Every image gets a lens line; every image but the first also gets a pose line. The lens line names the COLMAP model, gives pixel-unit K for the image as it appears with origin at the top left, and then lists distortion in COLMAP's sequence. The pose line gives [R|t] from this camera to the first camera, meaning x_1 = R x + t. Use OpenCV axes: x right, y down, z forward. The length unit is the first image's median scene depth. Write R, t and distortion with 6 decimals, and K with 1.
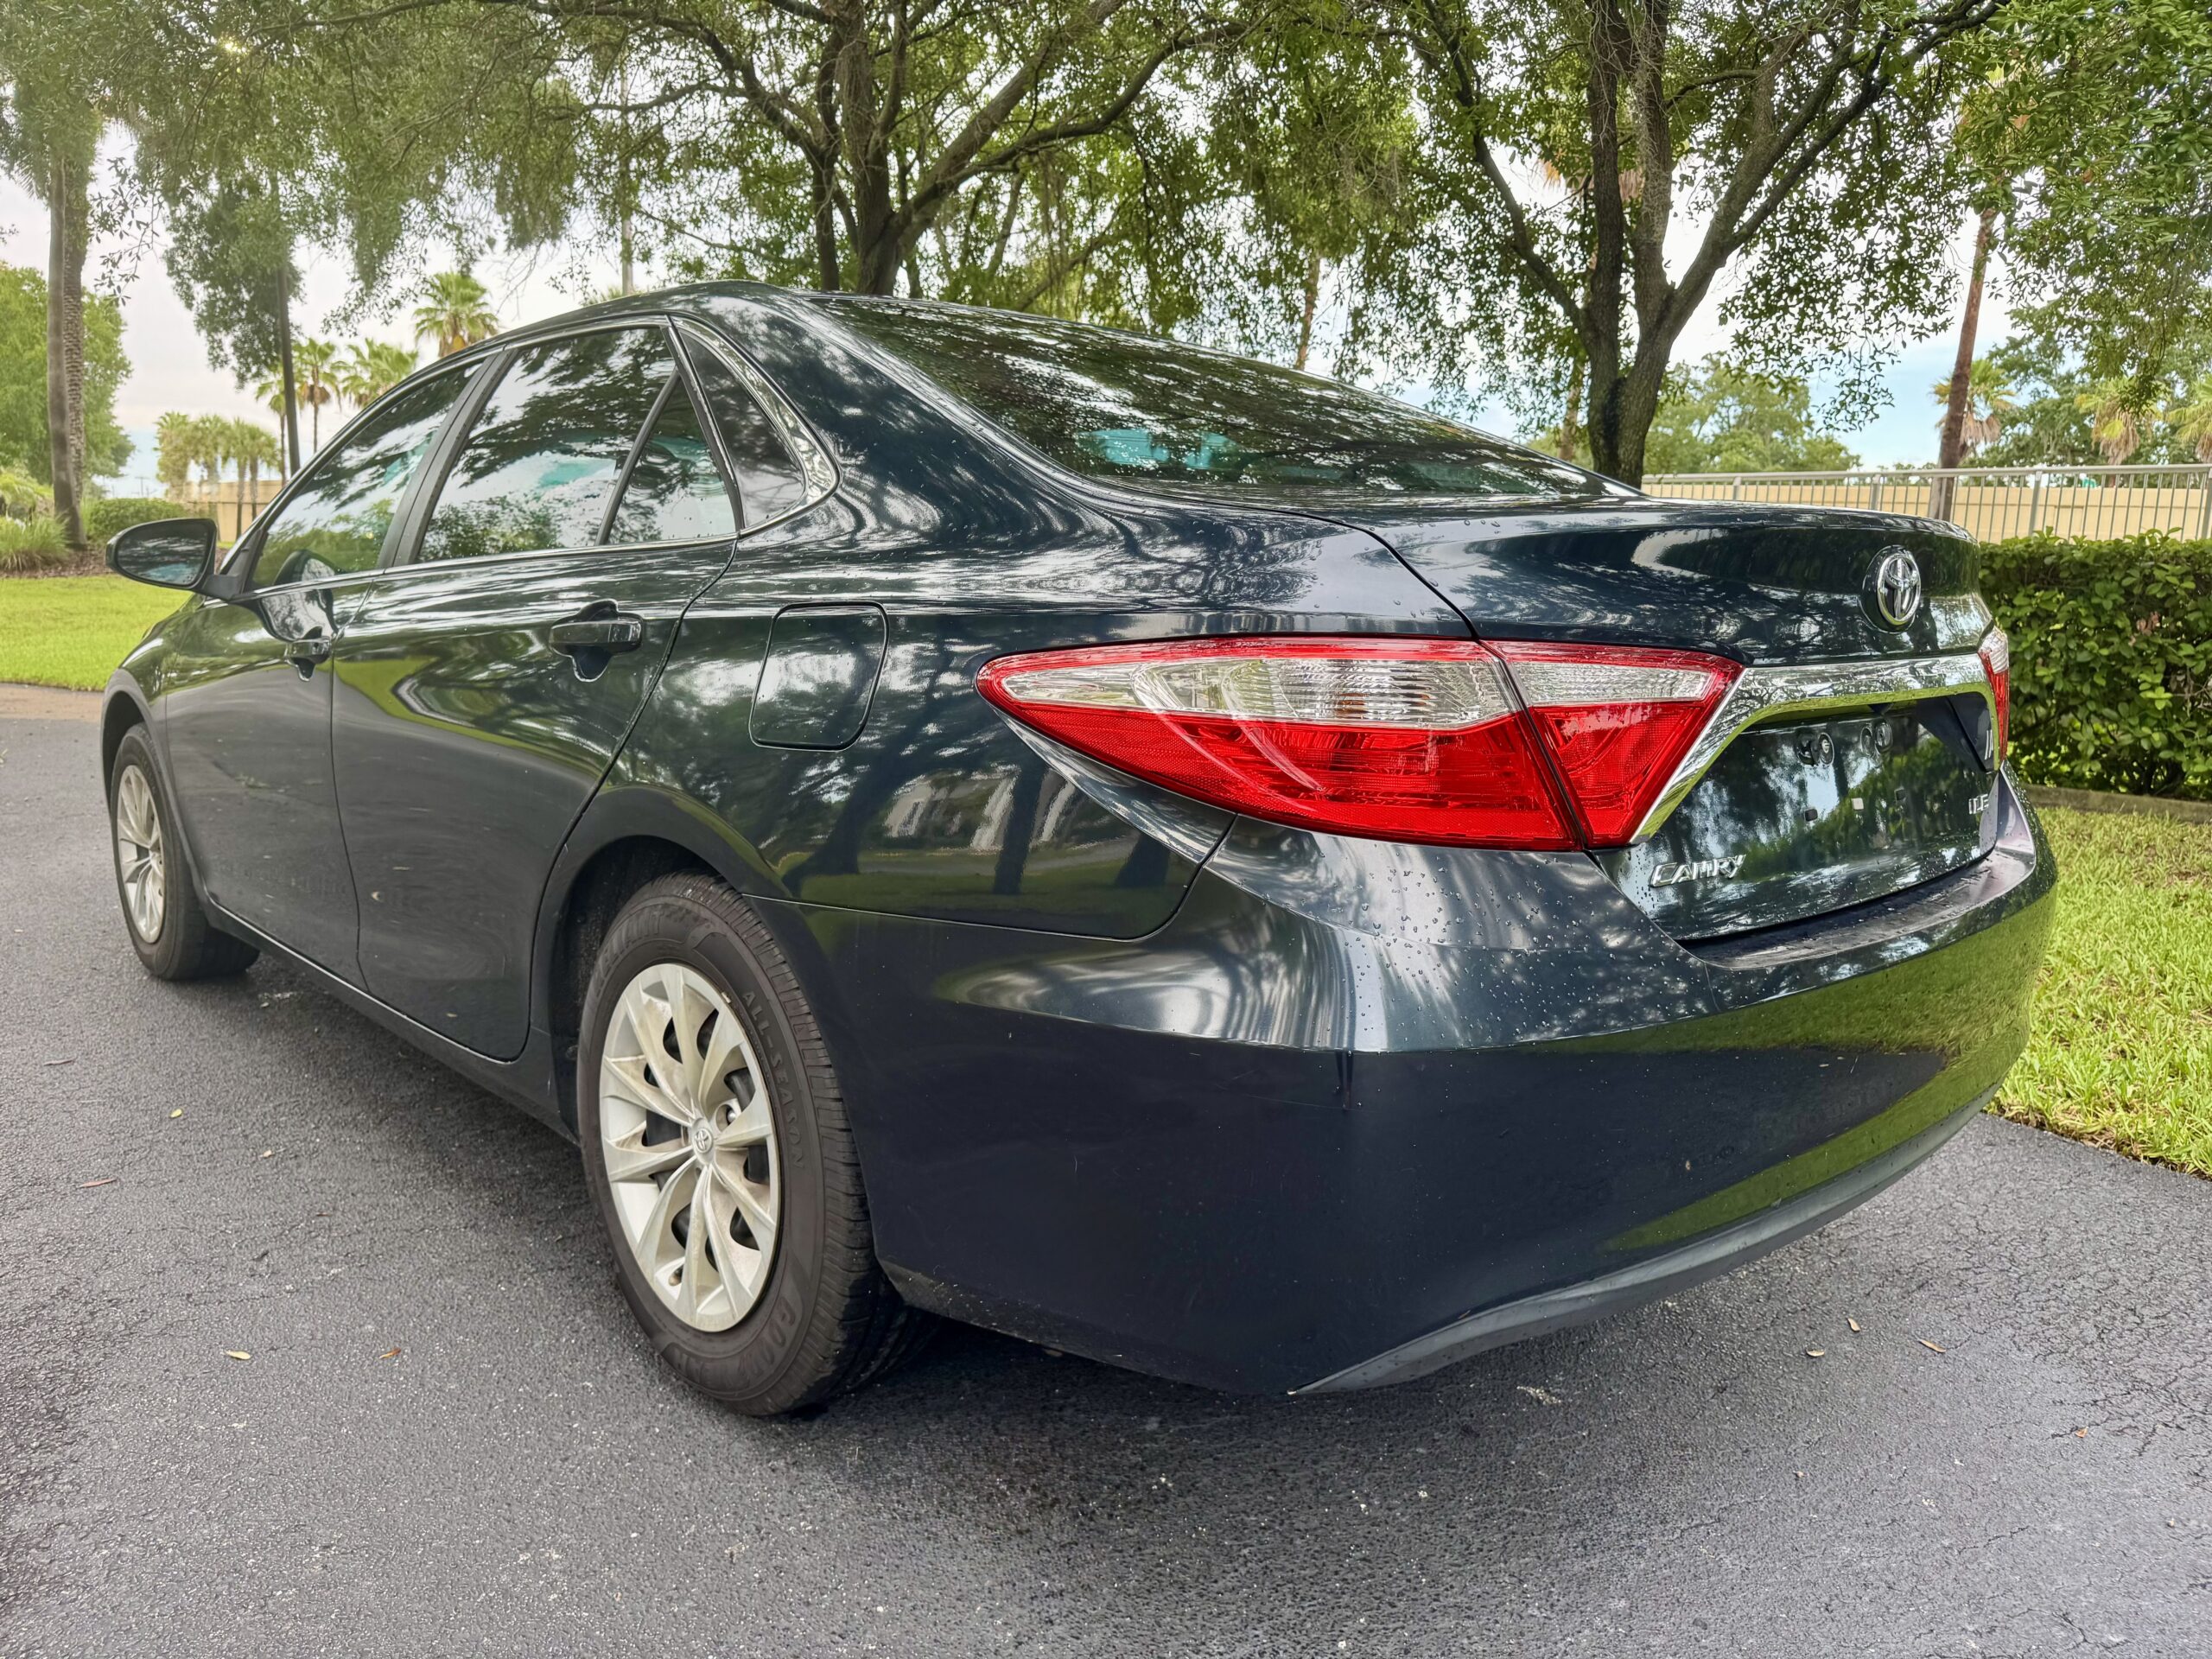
lens RADIAL K [[1564.3, 0, 1106.0], [0, 1564.3, 829.5], [0, 0, 1]] dist [0.005376, -0.017393]
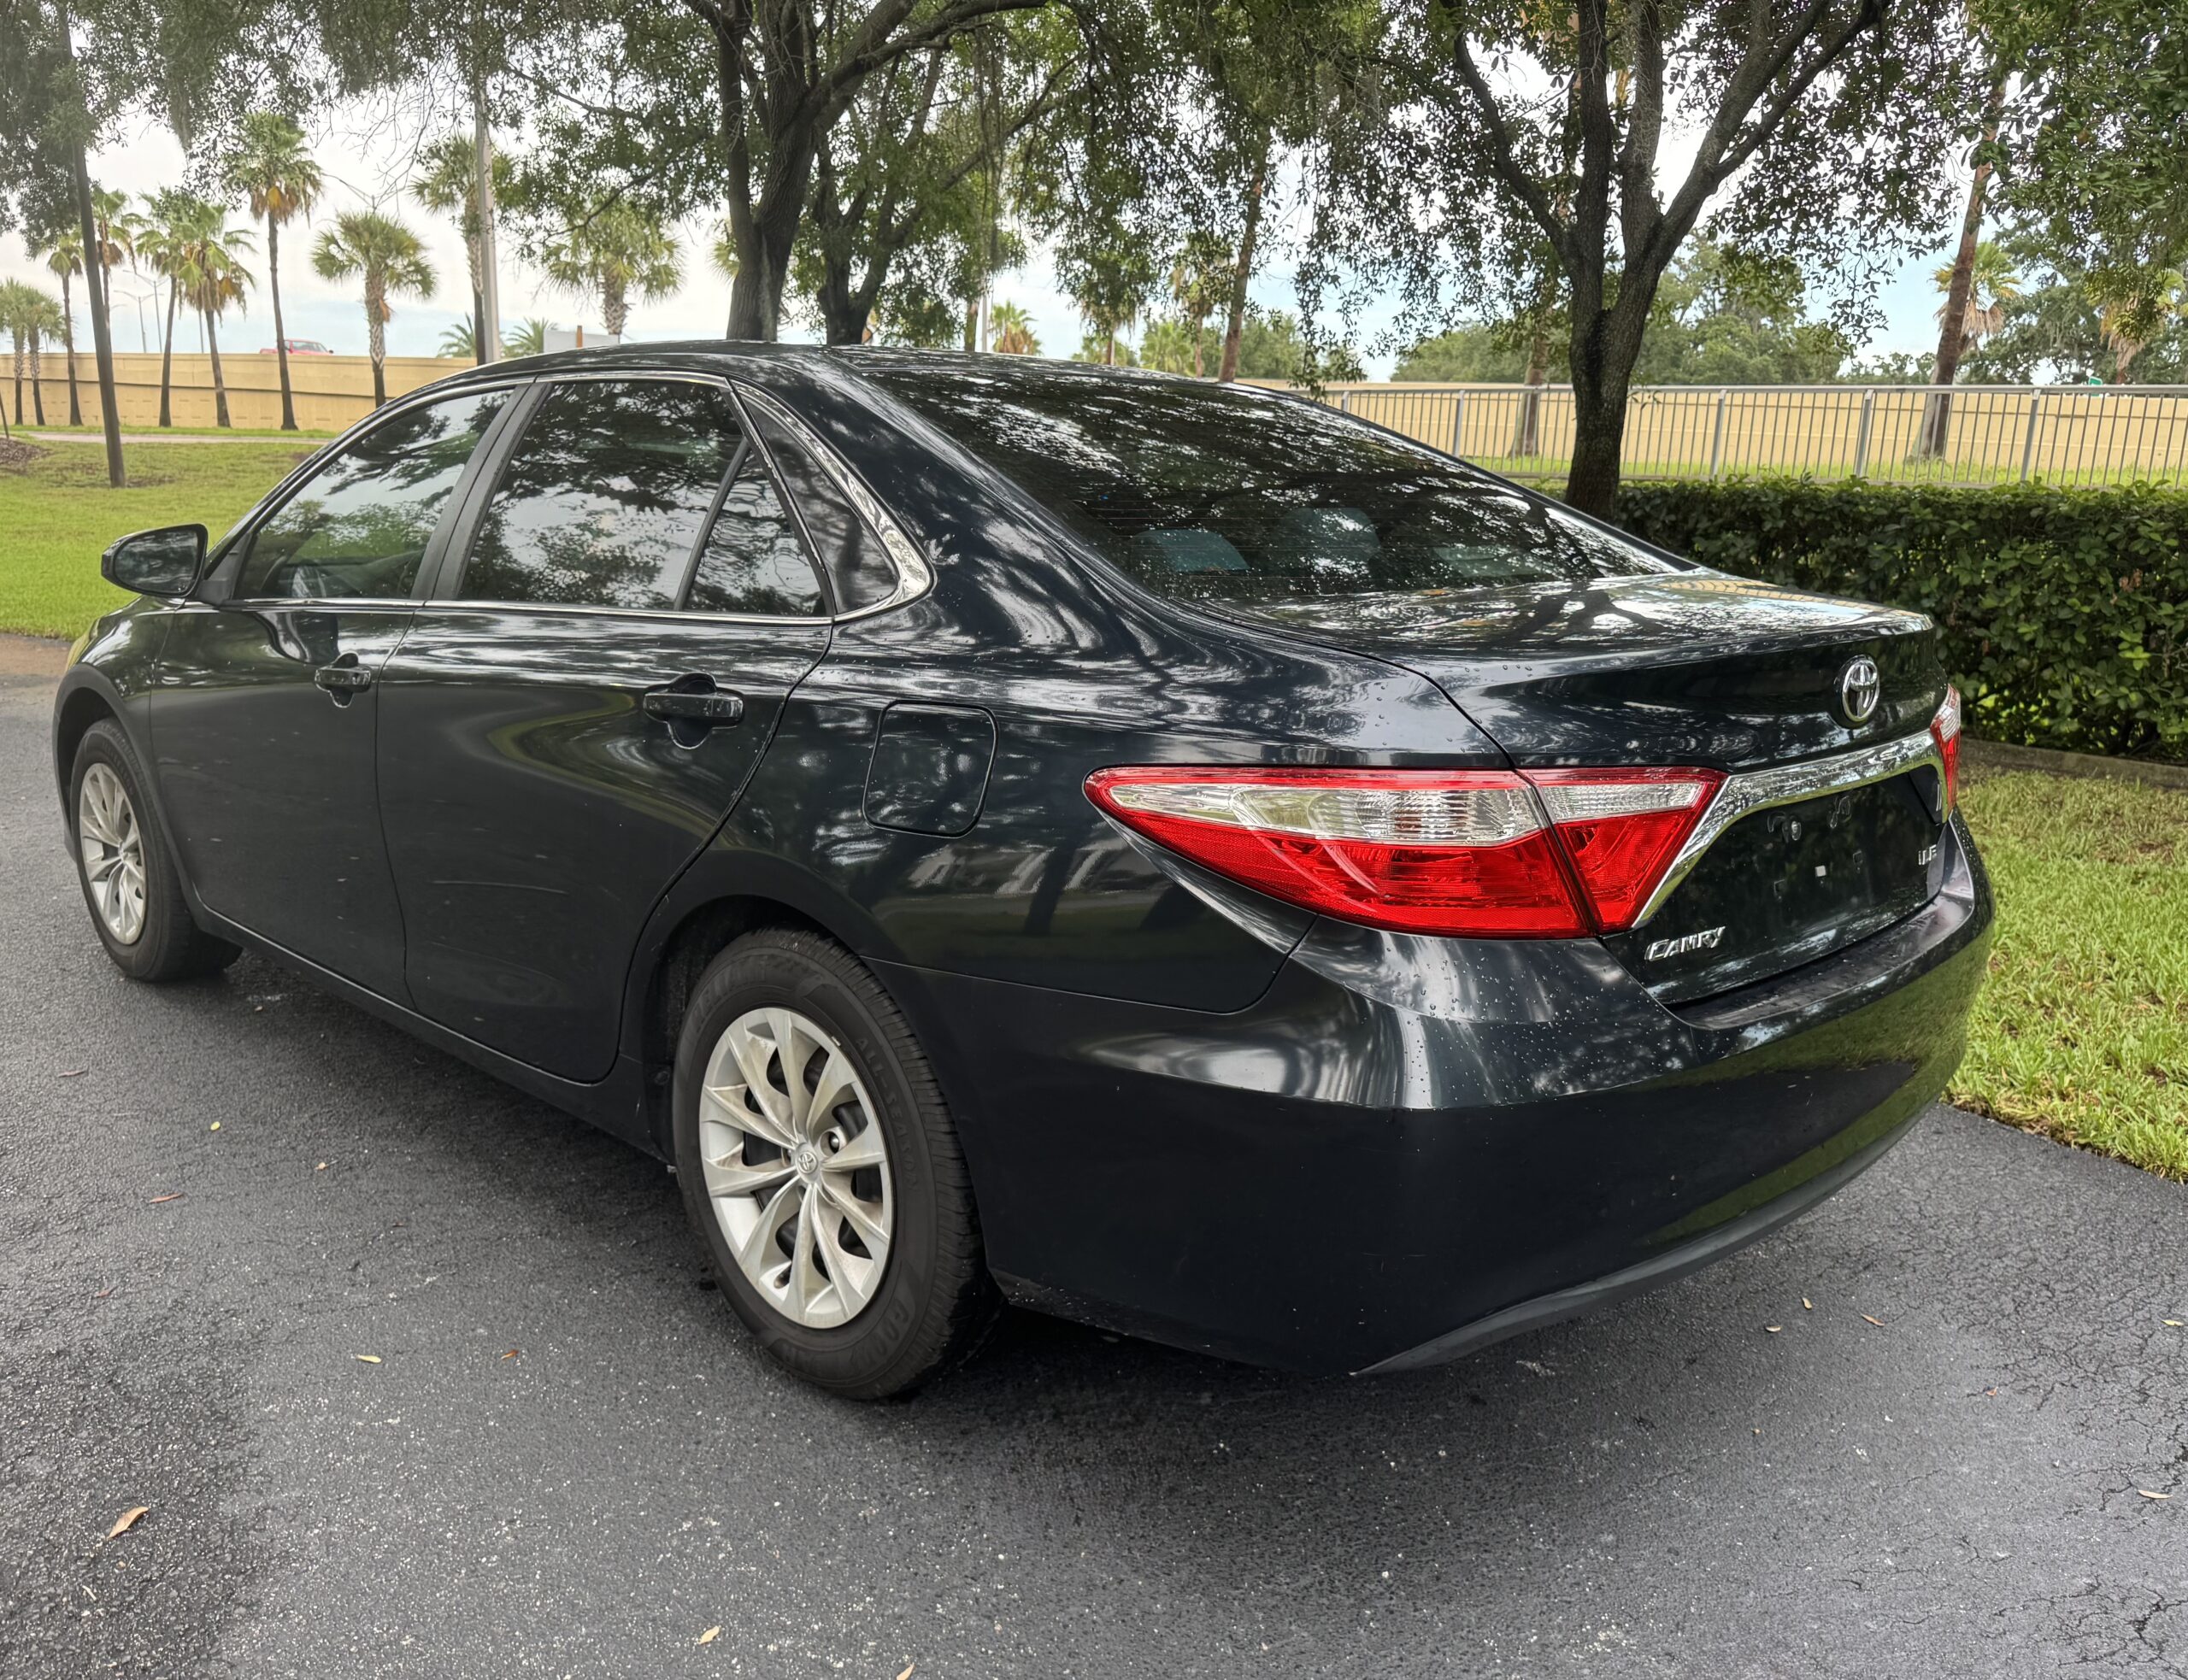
lens RADIAL K [[1712.5, 0, 1122.0], [0, 1712.5, 898.0], [0, 0, 1]] dist [0.040992, -0.079959]
pose [[0.998515, -0.006216, 0.054122, -0.024286], [0.001809, 0.996704, 0.081100, -0.022536], [-0.054448, -0.080882, 0.995235, -0.055624]]
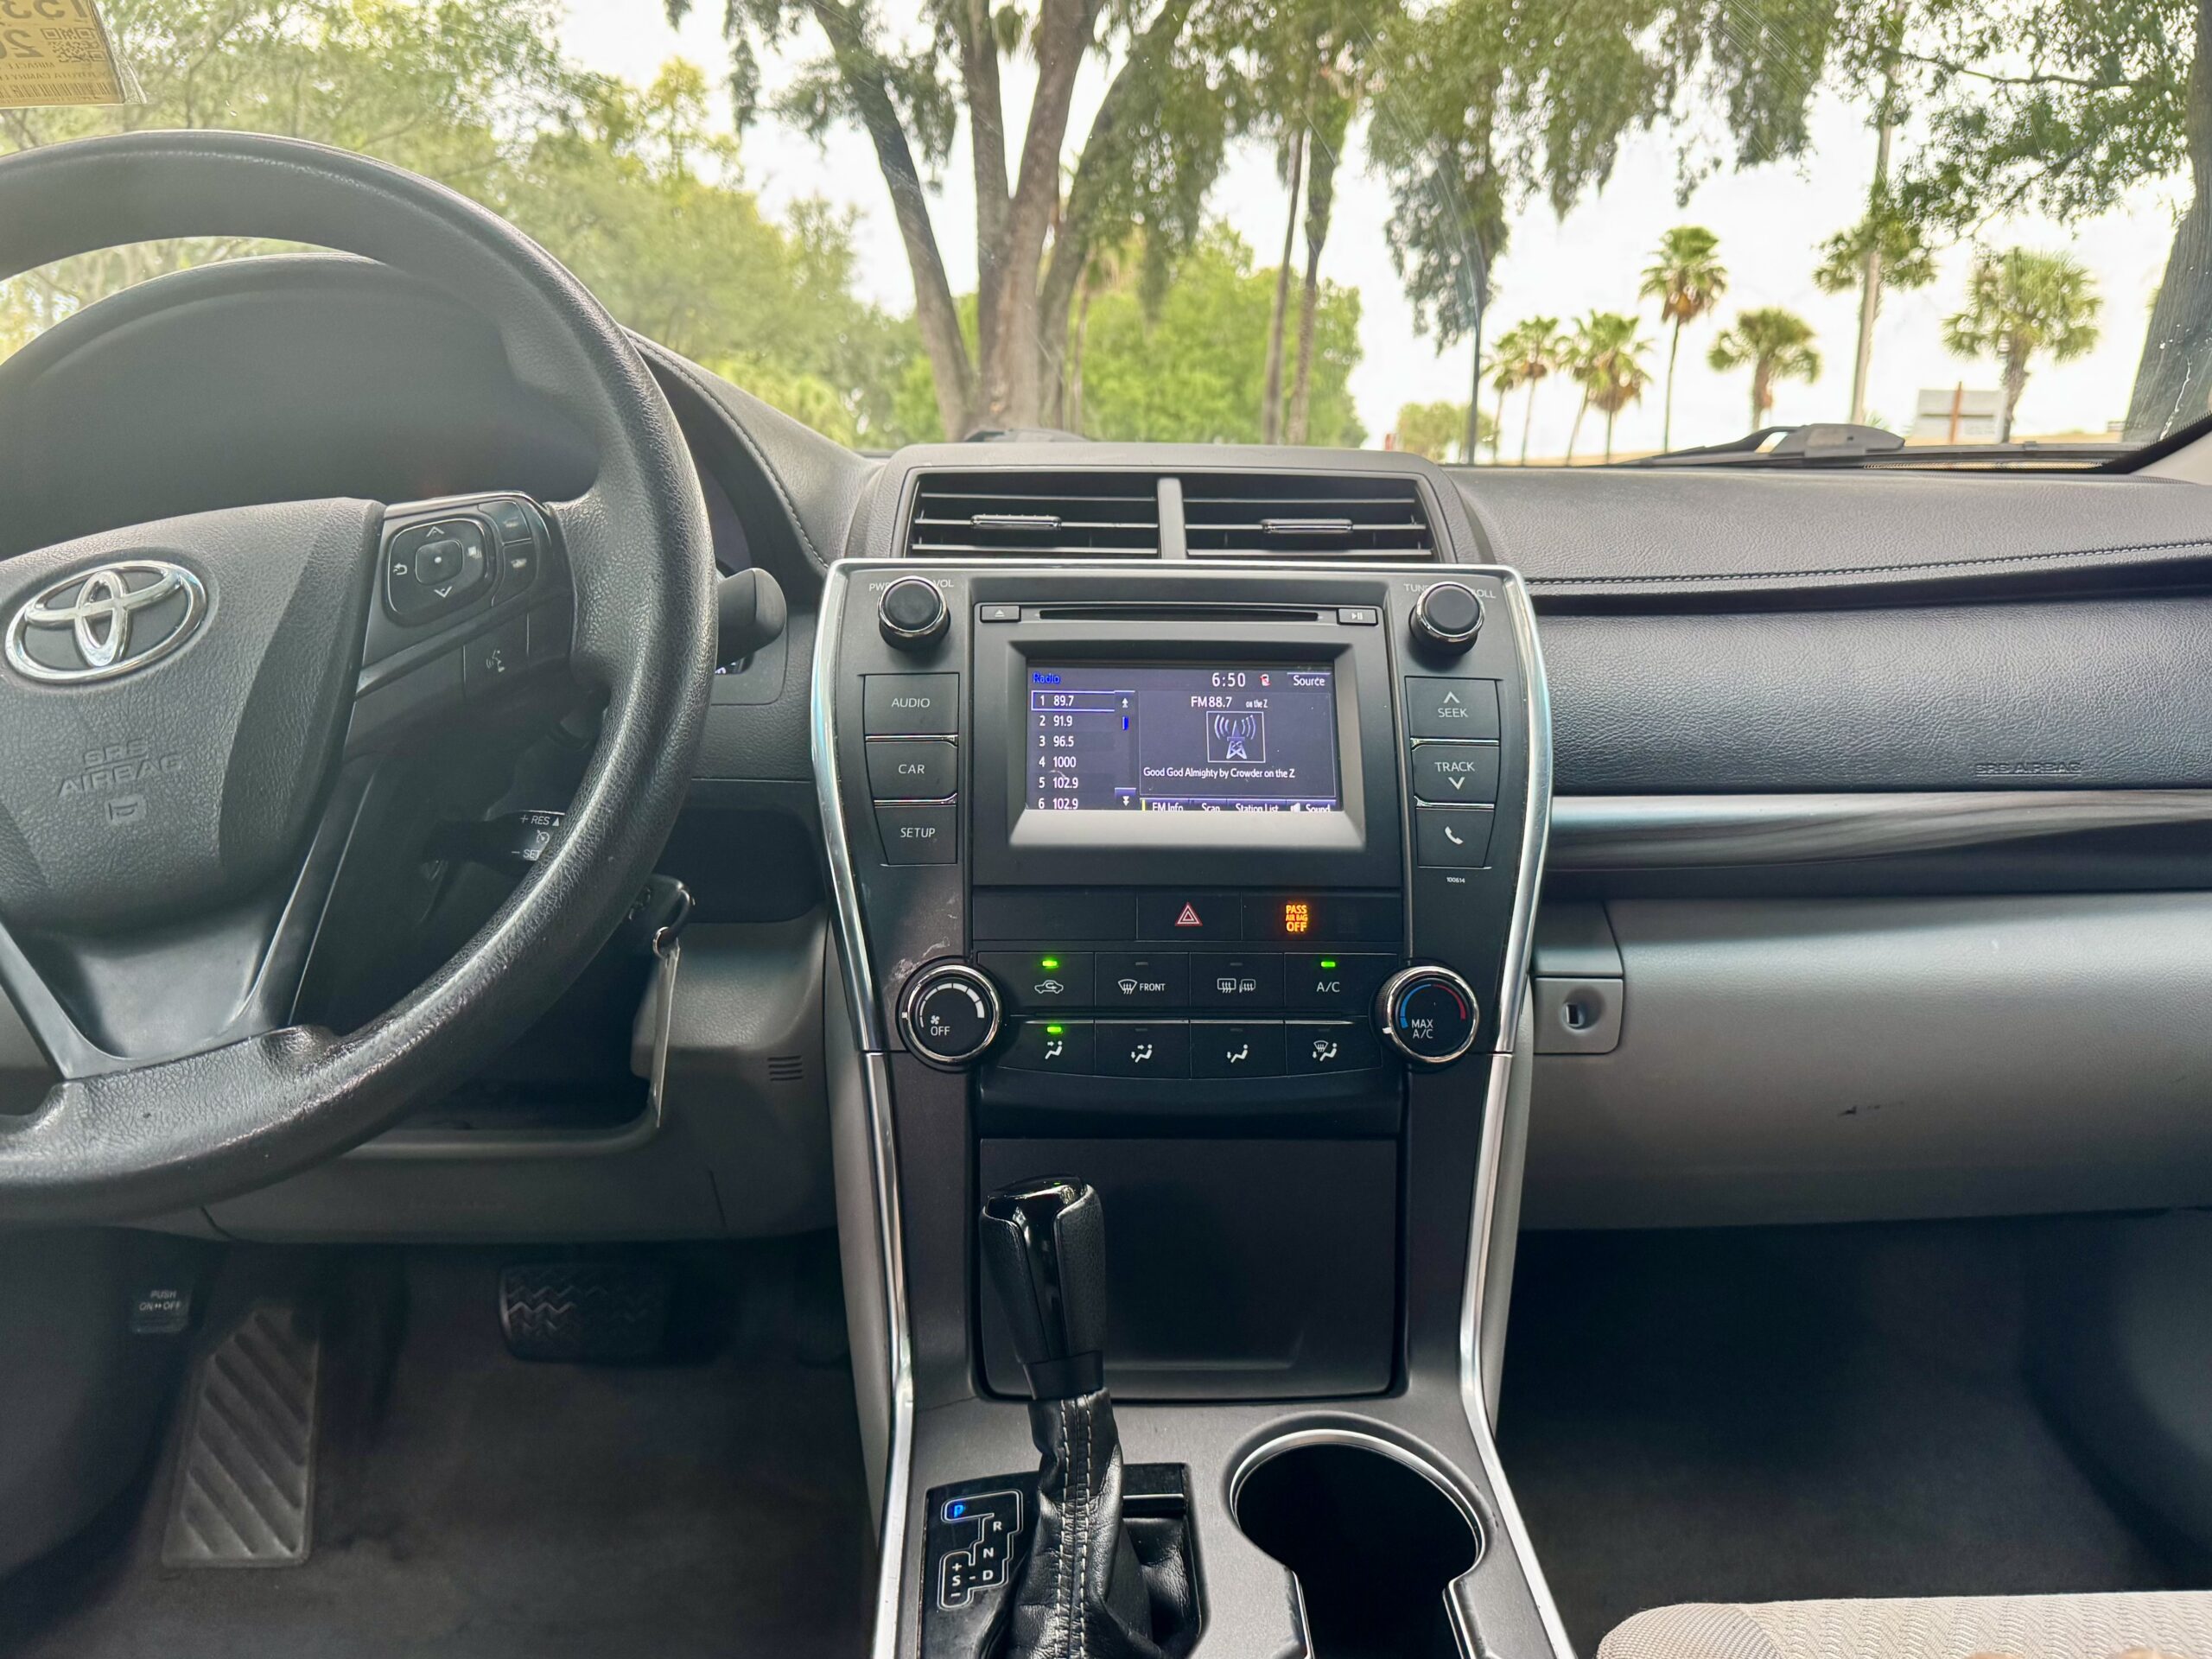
lens RADIAL K [[1701.6, 0, 1106.0], [0, 1701.6, 829.5], [0, 0, 1]] dist [0.009870, -0.003782]
pose [[0.765305, 0.099351, -0.635954, -0.099423], [-0.100645, 0.994334, 0.034222, -0.053167], [0.635750, 0.037816, 0.770968, 0.430076]]
